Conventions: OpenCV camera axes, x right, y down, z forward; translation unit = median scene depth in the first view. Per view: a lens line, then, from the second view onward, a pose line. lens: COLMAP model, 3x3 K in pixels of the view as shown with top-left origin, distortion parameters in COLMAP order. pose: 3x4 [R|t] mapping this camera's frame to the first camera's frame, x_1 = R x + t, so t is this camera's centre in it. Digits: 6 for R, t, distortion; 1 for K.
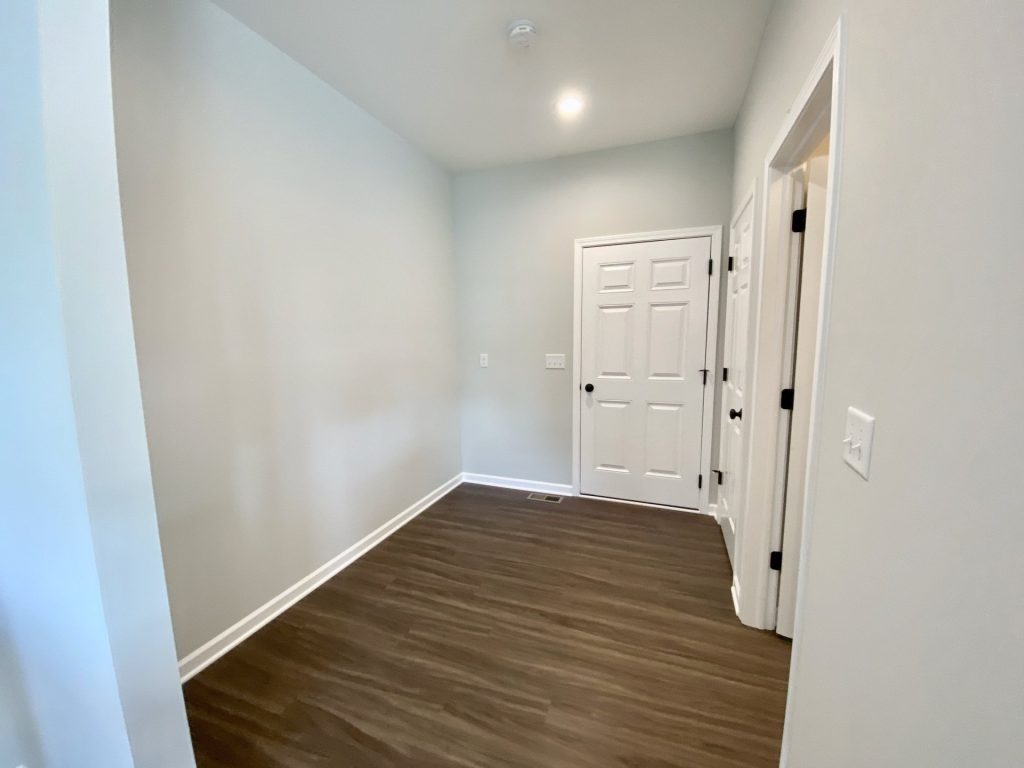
lens RADIAL K [[422.3, 0, 512.9], [0, 422.3, 385.9], [0, 0, 1]] dist [0.002317, -0.013201]
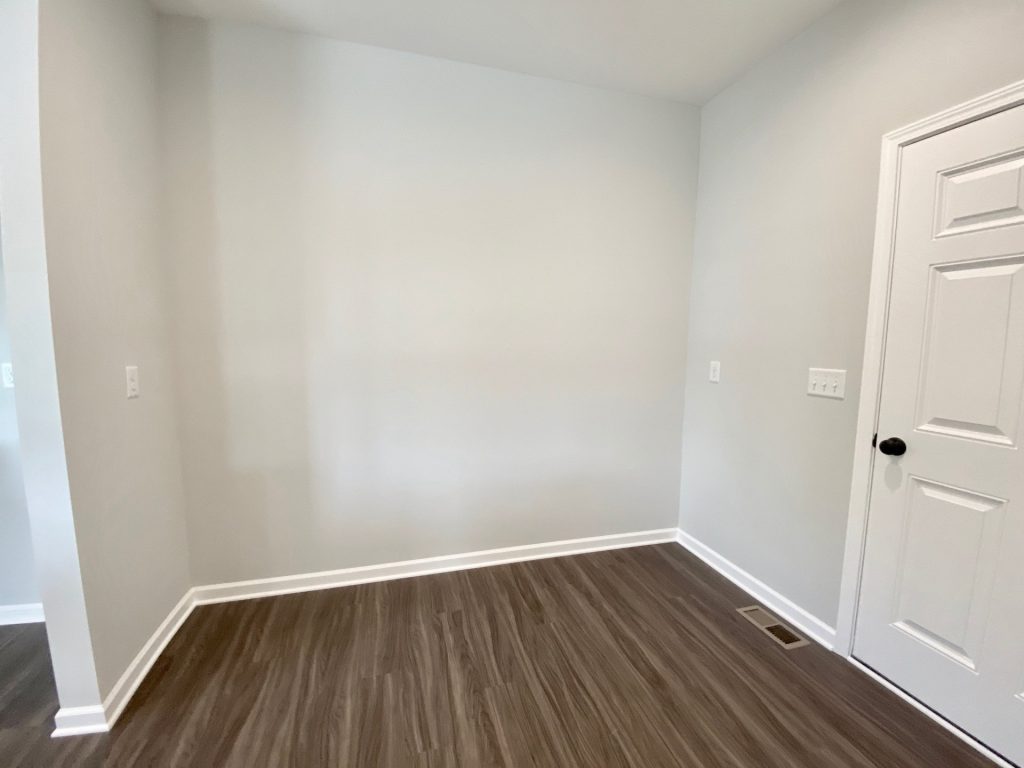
lens RADIAL K [[422.3, 0, 511.1], [0, 422.3, 384.2], [0, 0, 1]] dist [0.002317, -0.013201]
pose [[0.580310, 0.100120, -0.808218, 0.313087], [-0.119988, 0.992095, 0.036745, -0.030536], [0.805508, 0.075653, 0.587735, 0.401051]]
